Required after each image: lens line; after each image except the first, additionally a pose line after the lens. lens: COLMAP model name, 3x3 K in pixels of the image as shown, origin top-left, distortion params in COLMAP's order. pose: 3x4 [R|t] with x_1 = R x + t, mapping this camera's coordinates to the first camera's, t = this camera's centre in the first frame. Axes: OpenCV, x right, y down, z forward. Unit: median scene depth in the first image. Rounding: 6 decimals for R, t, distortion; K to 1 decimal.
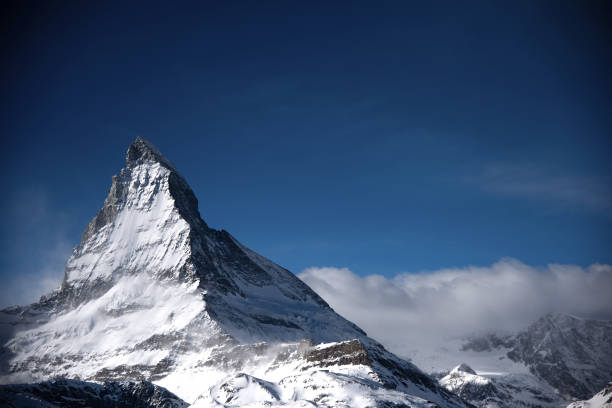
lens RADIAL K [[1180.1, 0, 305.1], [0, 1180.1, 211.2], [0, 0, 1]] dist [0.538590, 0.203920]
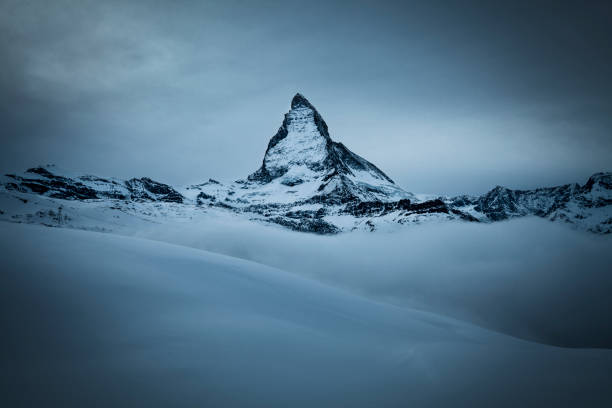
lens RADIAL K [[584.2, 0, 306.0], [0, 584.2, 204.0], [0, 0, 1]] dist [0.002850, 0.002267]
pose [[0.997098, 0.012624, -0.075081, -0.060290], [-0.004094, 0.993621, 0.112693, 0.009822], [0.076025, -0.112058, 0.990789, 0.062459]]
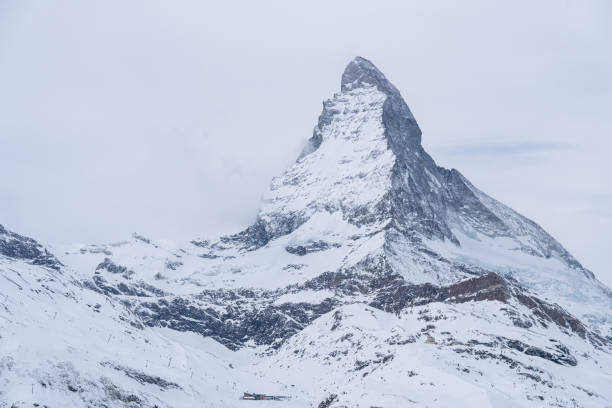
lens RADIAL K [[1443.6, 0, 306.0], [0, 1443.6, 204.0], [0, 0, 1]] dist [0.100696, 0.186911]
pose [[0.963652, 0.039913, -0.264162, 0.119273], [-0.036031, 0.999160, 0.019527, 0.028561], [0.264720, -0.009299, 0.964281, -0.019869]]
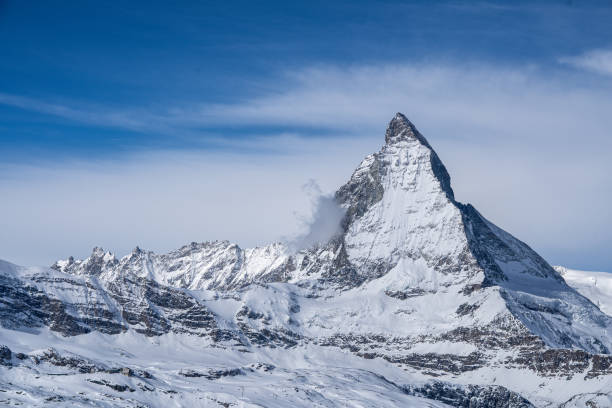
lens RADIAL K [[1443.6, 0, 306.0], [0, 1443.6, 204.0], [0, 0, 1]] dist [0.100696, 0.186911]
pose [[0.998487, 0.046276, -0.029713, -0.200637], [-0.043182, 0.994301, 0.097475, -0.115502], [0.034054, -0.096045, 0.994794, -0.278245]]
